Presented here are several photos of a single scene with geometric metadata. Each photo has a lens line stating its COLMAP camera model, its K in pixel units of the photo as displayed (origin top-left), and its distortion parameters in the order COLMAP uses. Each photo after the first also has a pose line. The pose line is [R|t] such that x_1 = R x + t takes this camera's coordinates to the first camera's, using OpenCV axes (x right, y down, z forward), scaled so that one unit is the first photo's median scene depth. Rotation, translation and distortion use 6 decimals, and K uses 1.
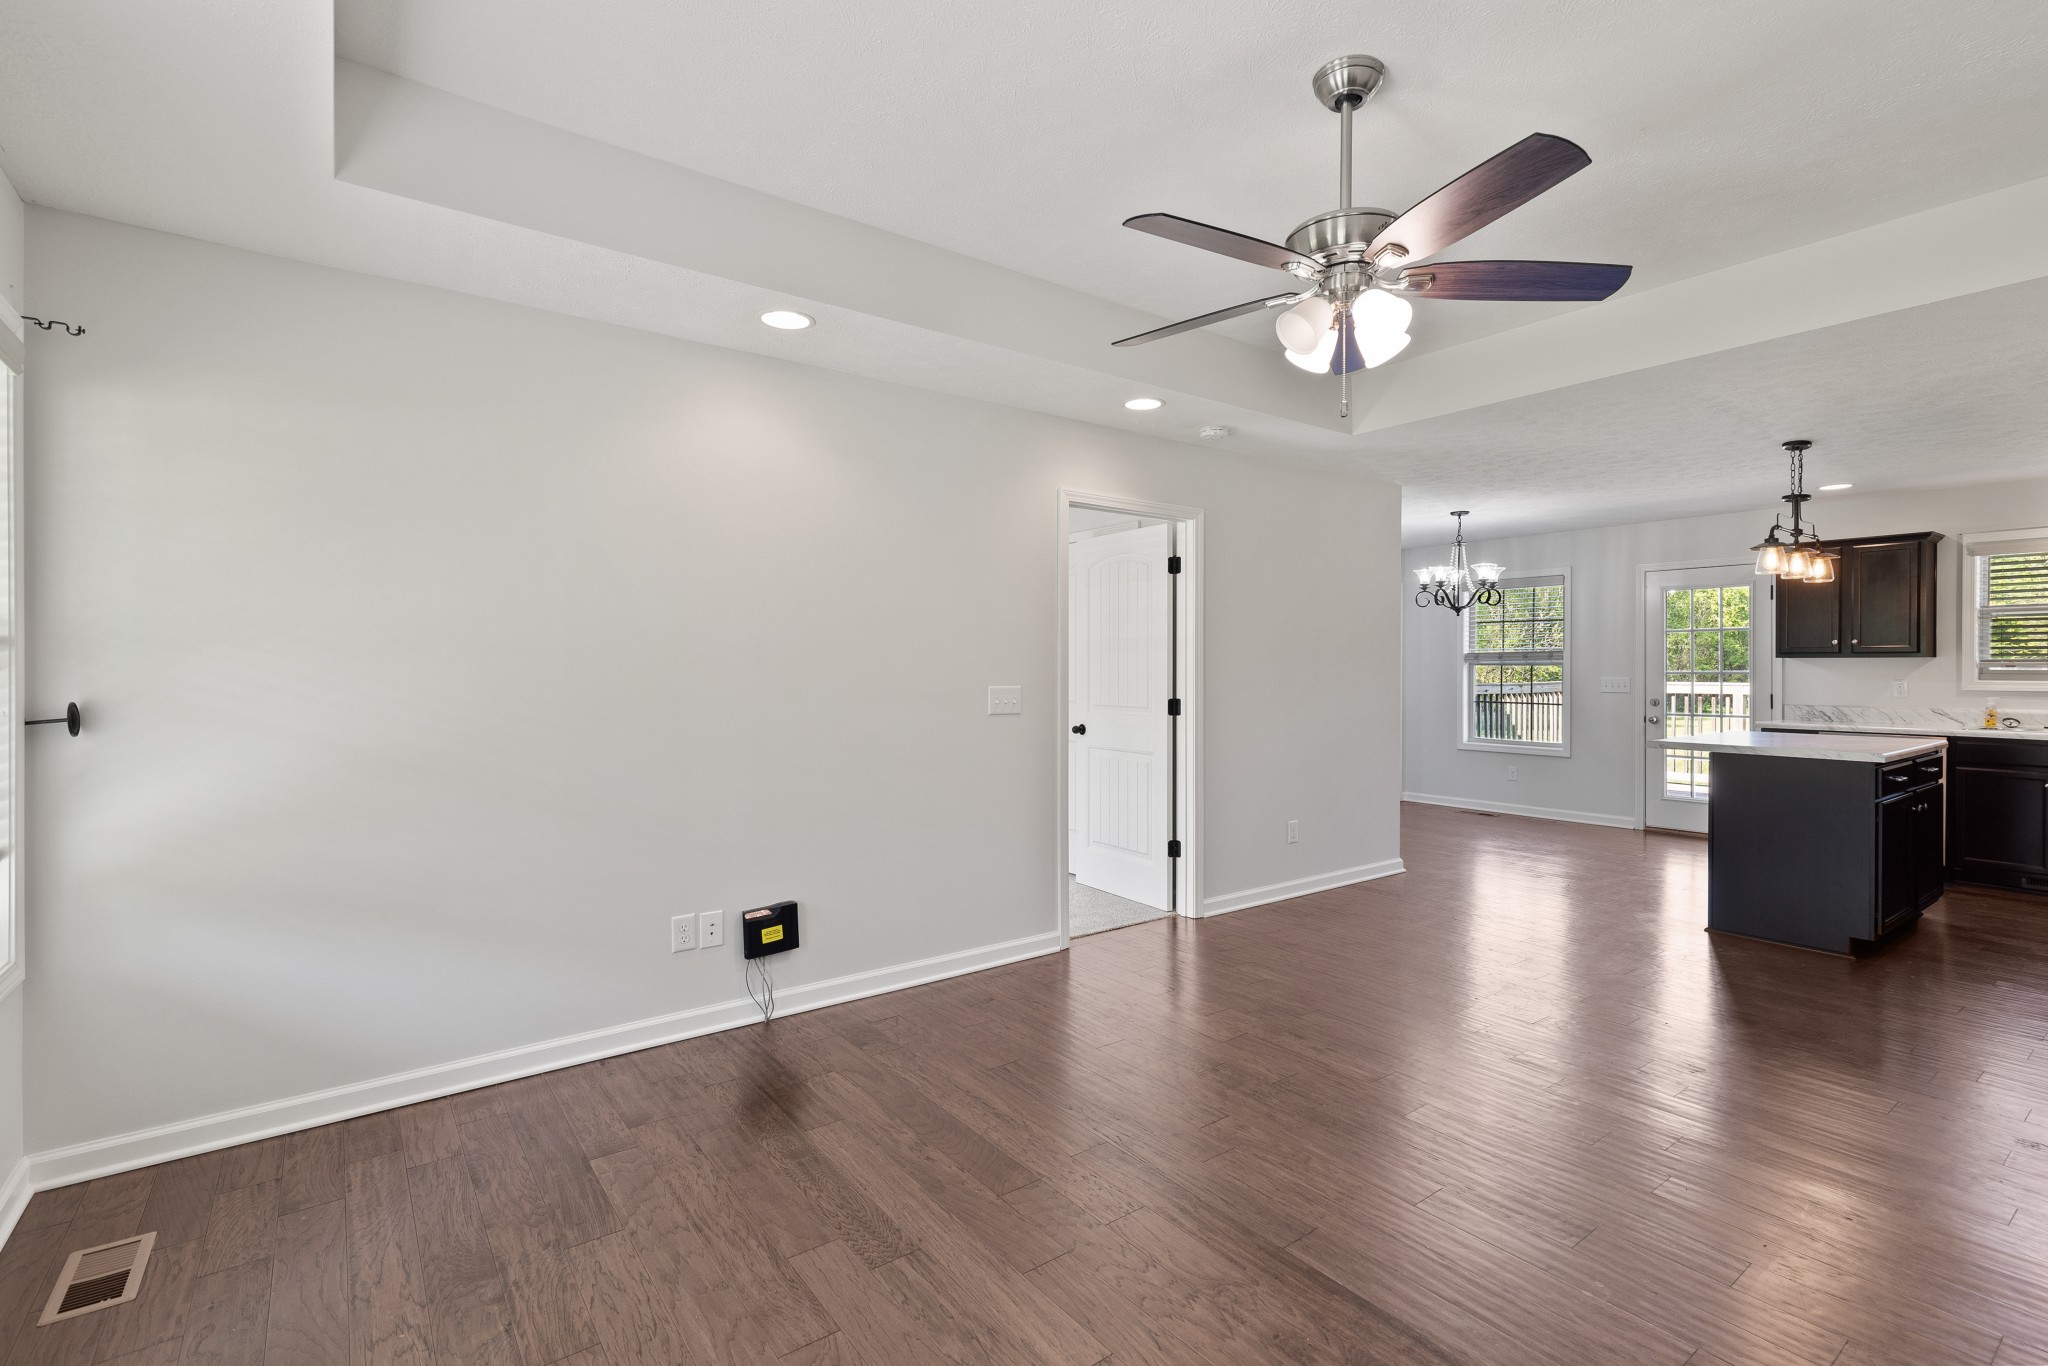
lens RADIAL K [[947.0, 0, 1065.1], [0, 947.0, 667.6], [0, 0, 1]] dist [0.014279, 0.000226]
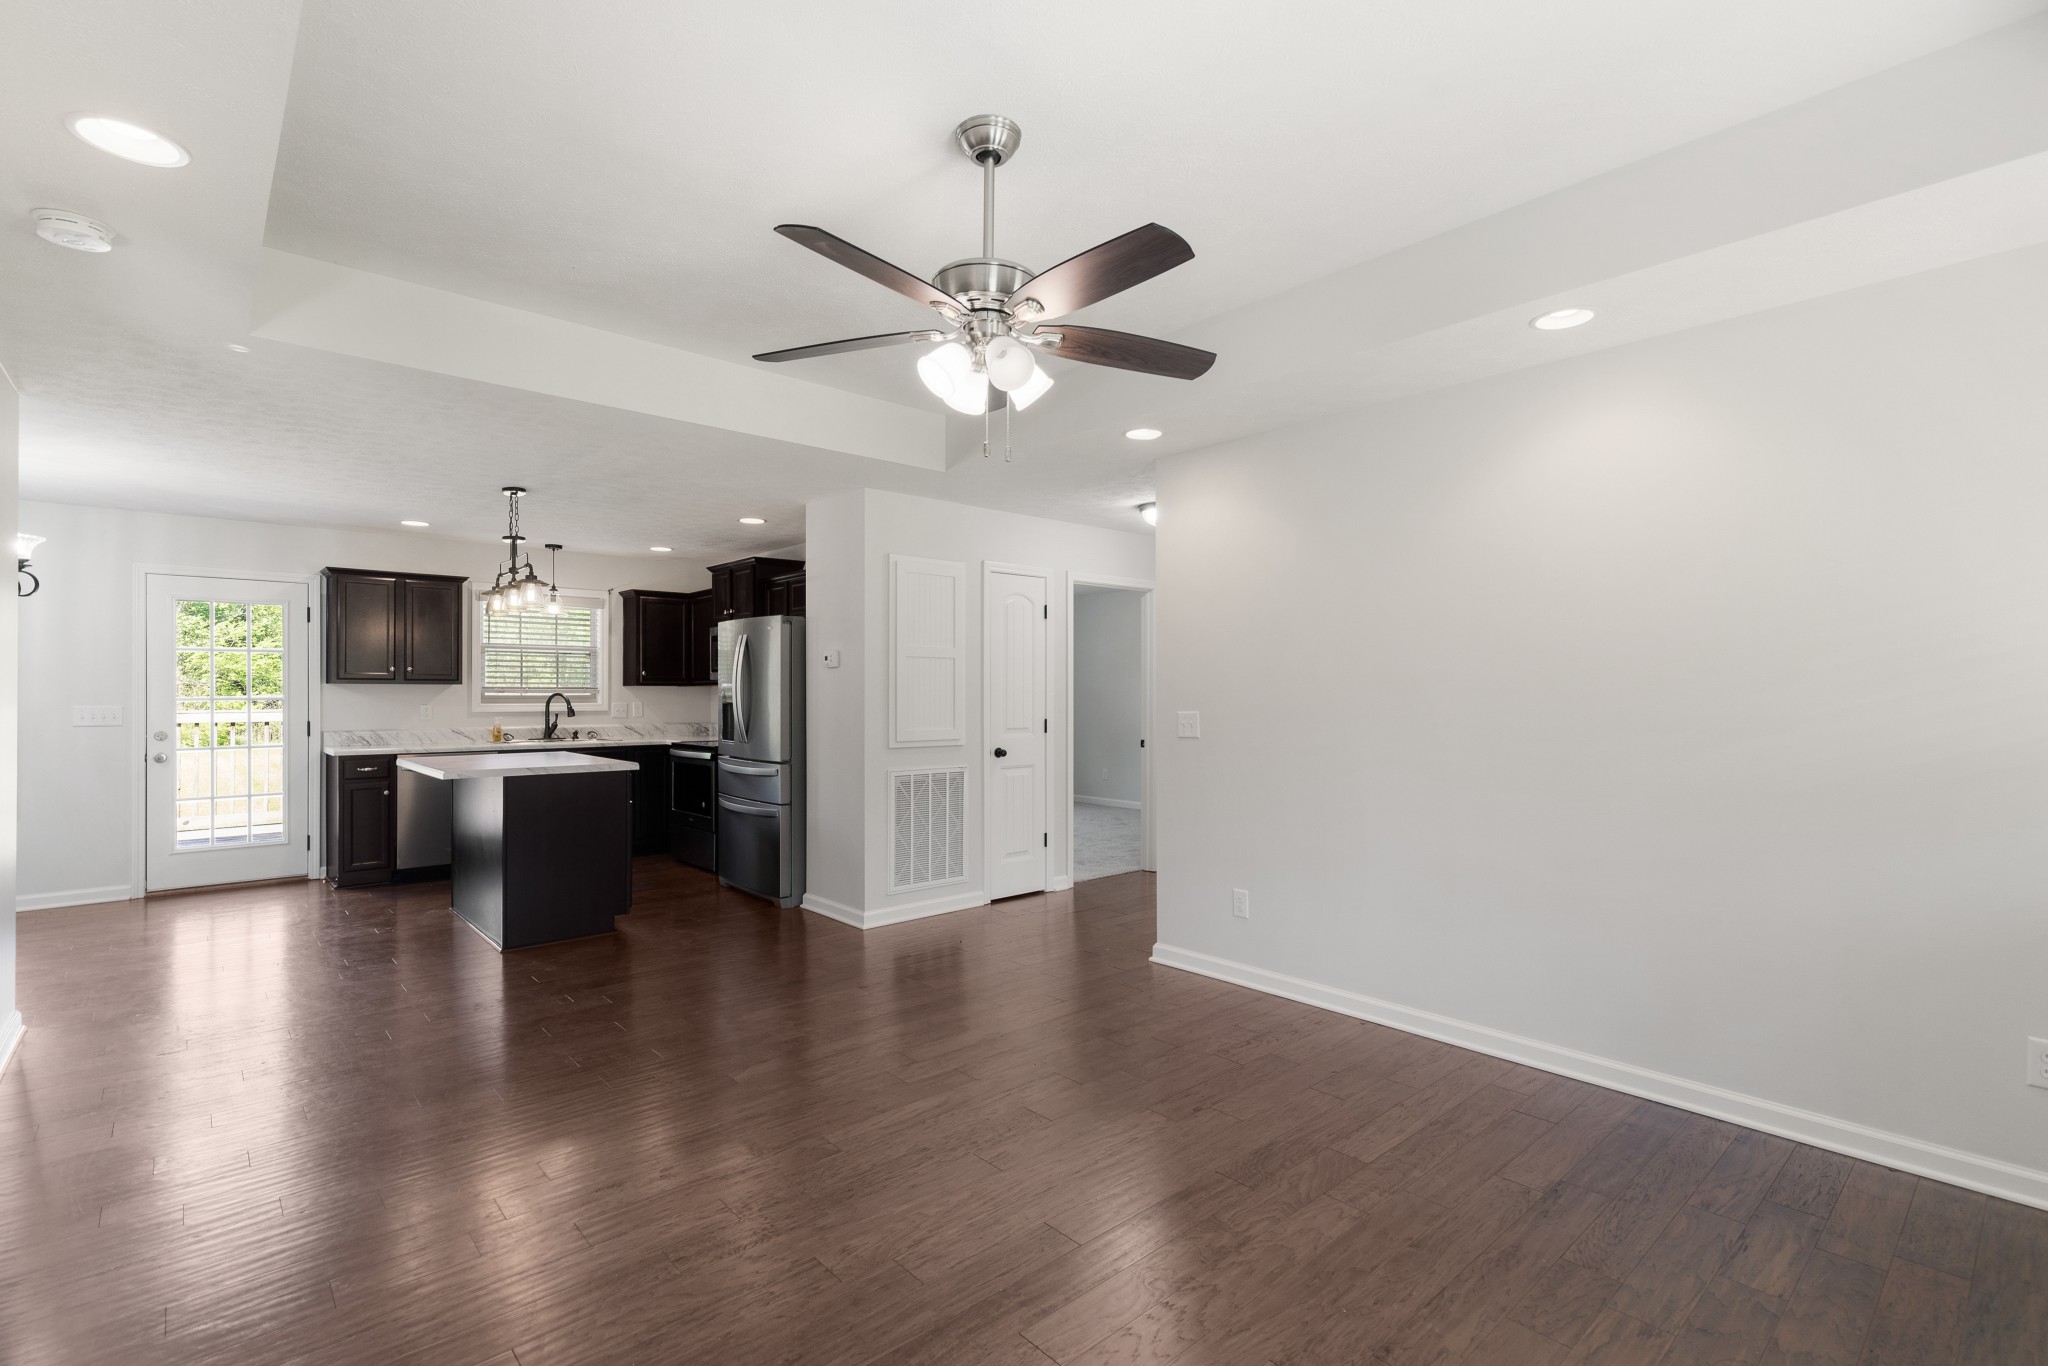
lens RADIAL K [[909.5, 0, 996.2], [0, 909.5, 692.0], [0, 0, 1]] dist [0.001821, 0.000548]
pose [[-0.061719, 0.000702, 0.998093, -0.252508], [-0.002994, 0.999995, -0.000889, -0.002928], [-0.998089, -0.003043, -0.061716, 0.436427]]
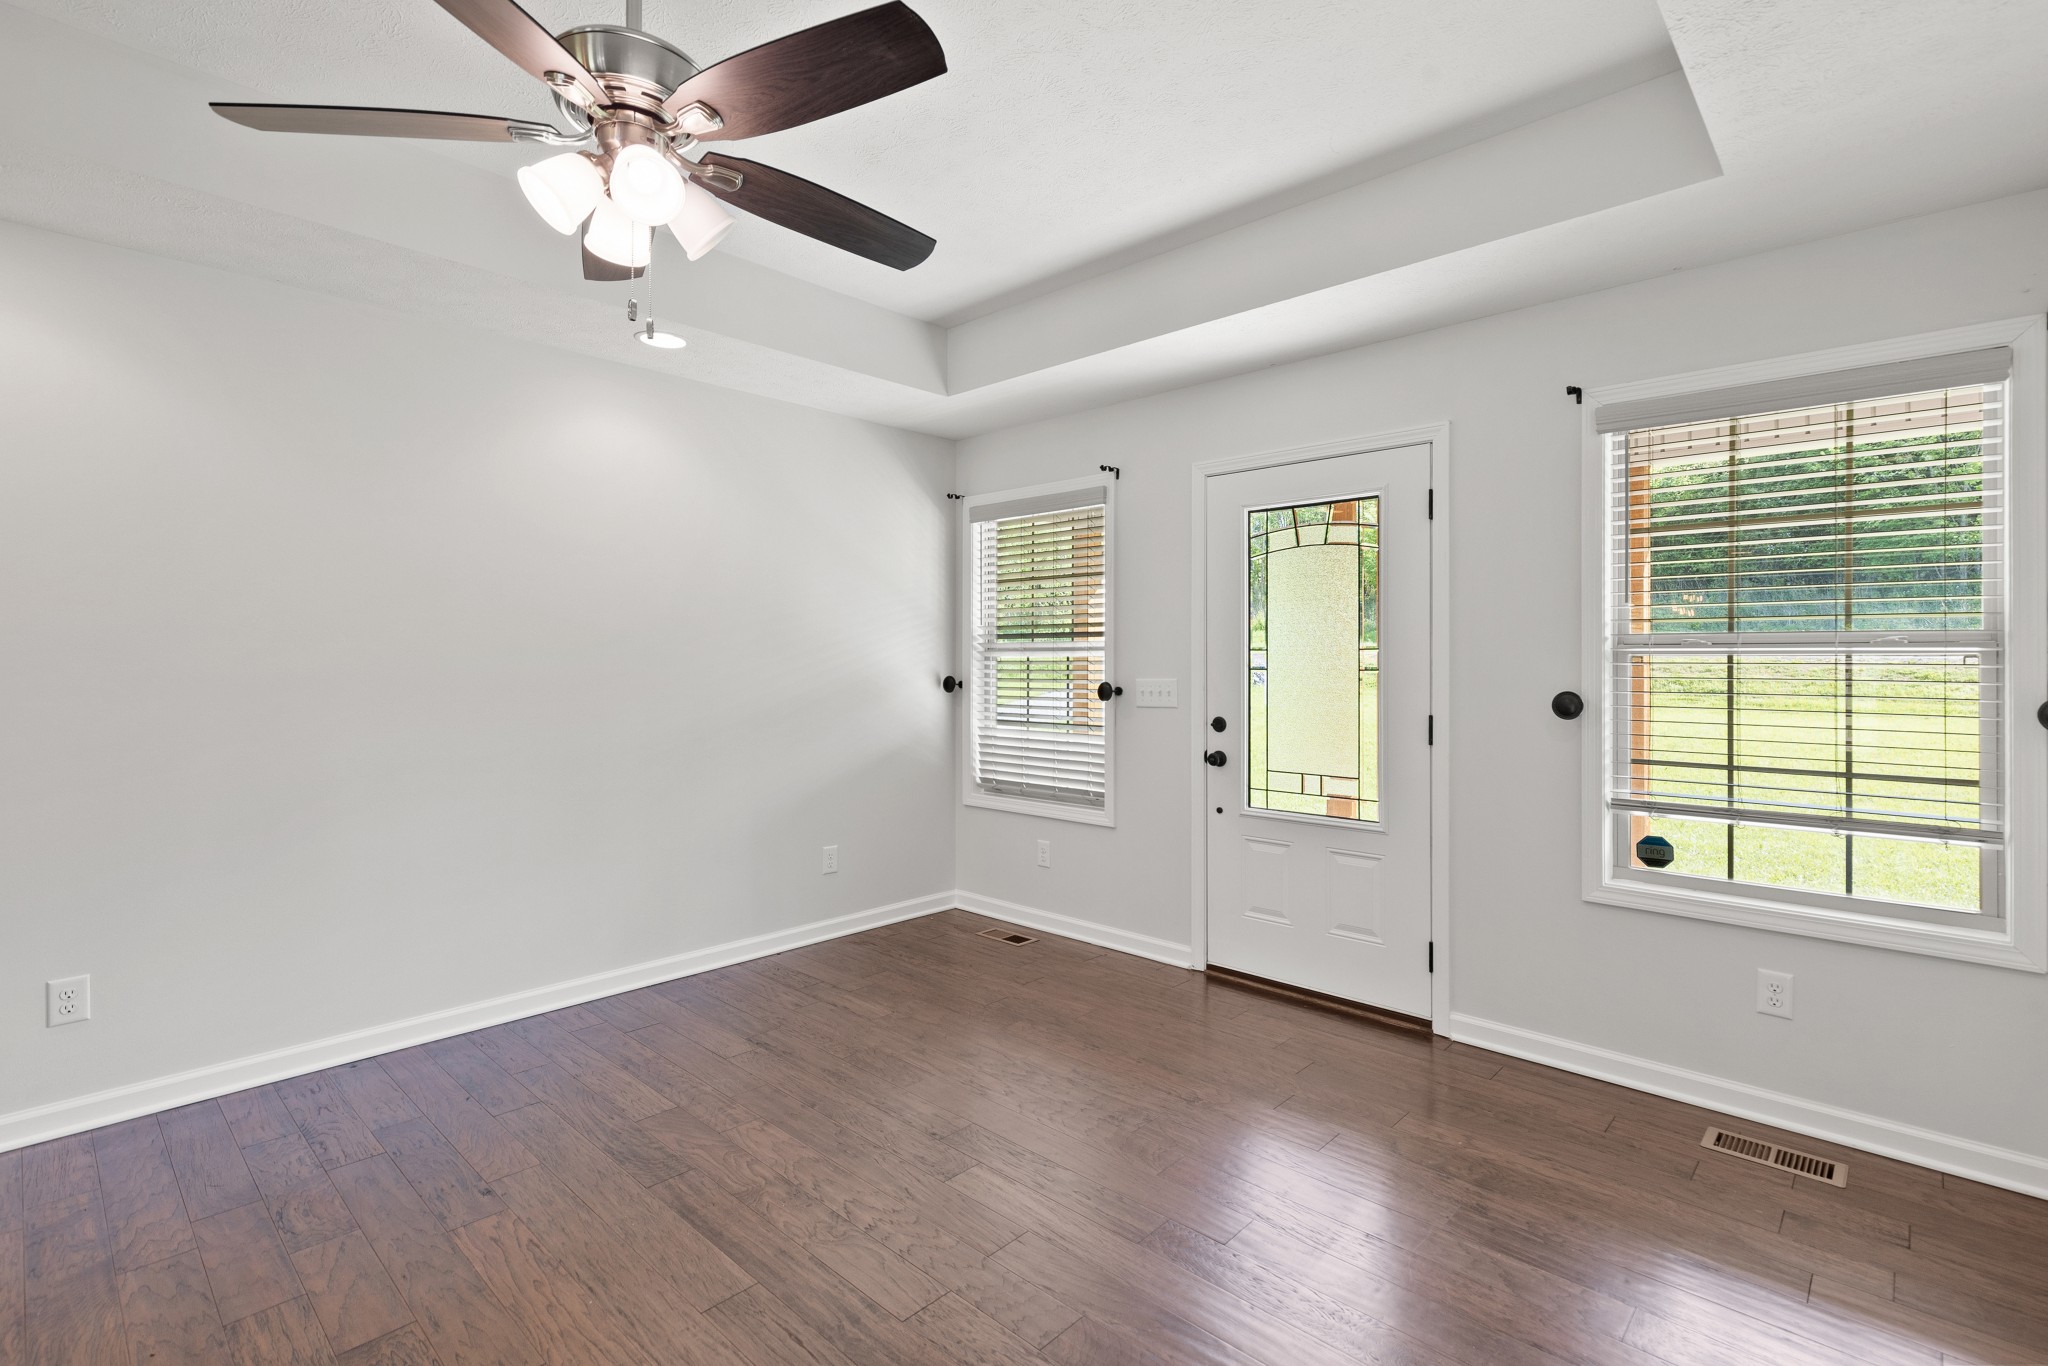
lens RADIAL K [[947.0, 0, 1065.1], [0, 947.0, 667.6], [0, 0, 1]] dist [0.014279, 0.000226]
pose [[-0.985207, -0.002792, -0.171344, 0.033531], [-0.003537, 0.999986, 0.004043, 0.002071], [0.171330, 0.004589, -0.985203, 0.697842]]
